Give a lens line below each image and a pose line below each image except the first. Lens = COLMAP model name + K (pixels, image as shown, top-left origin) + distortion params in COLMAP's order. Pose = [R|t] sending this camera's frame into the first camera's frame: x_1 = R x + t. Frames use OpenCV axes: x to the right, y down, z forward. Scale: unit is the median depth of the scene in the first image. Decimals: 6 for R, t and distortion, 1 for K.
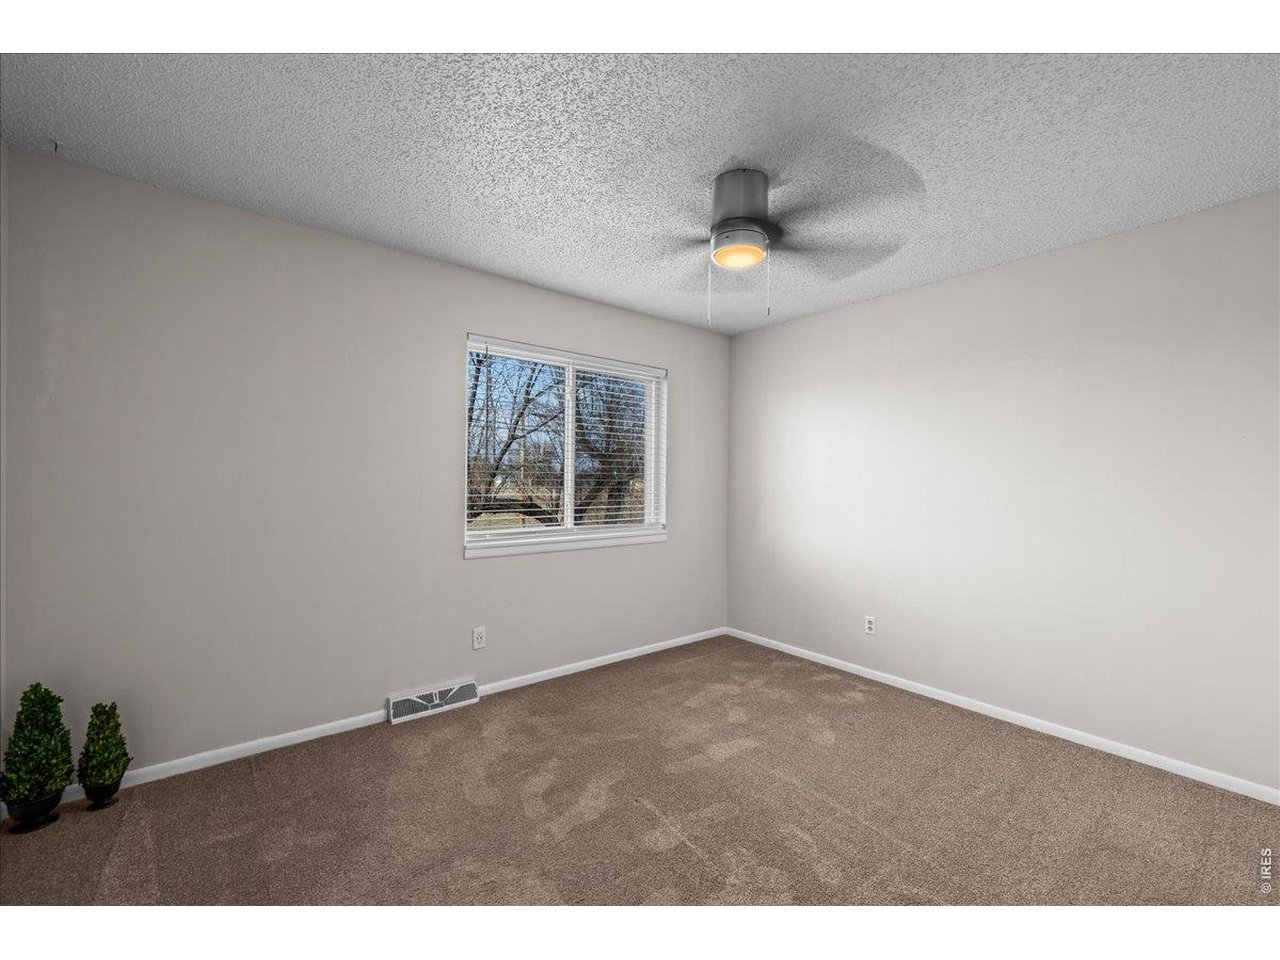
lens RADIAL K [[516.0, 0, 644.2], [0, 516.0, 465.7], [0, 0, 1]] dist [0.002937, 0.000234]
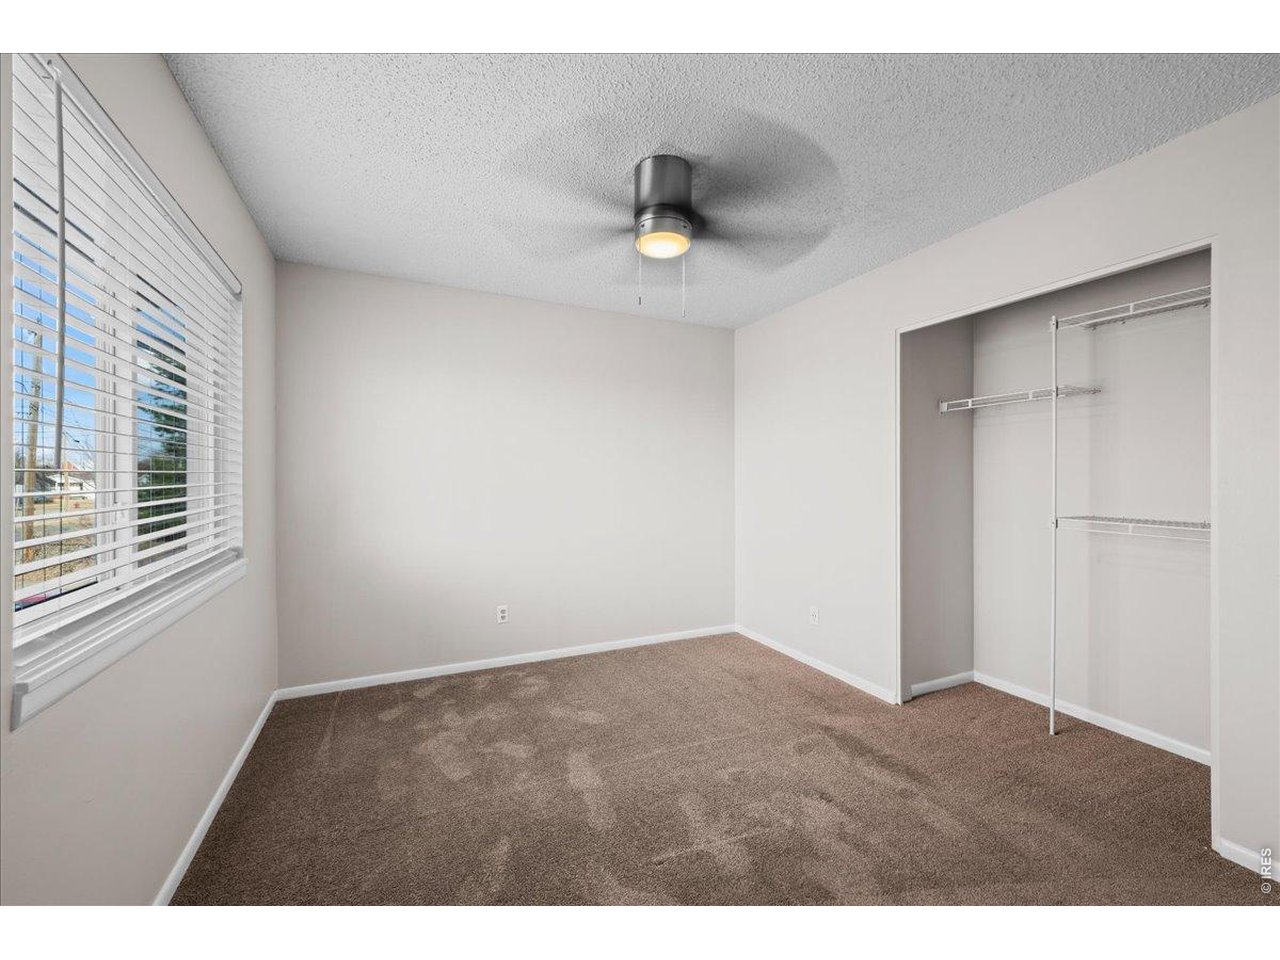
lens RADIAL K [[516.0, 0, 644.2], [0, 516.0, 465.7], [0, 0, 1]] dist [0.002937, 0.000234]
pose [[0.264725, 0.008180, 0.964289, -0.509453], [-0.025769, 0.999667, -0.001406, 0.012354], [-0.963980, -0.024477, 0.264847, 0.510089]]
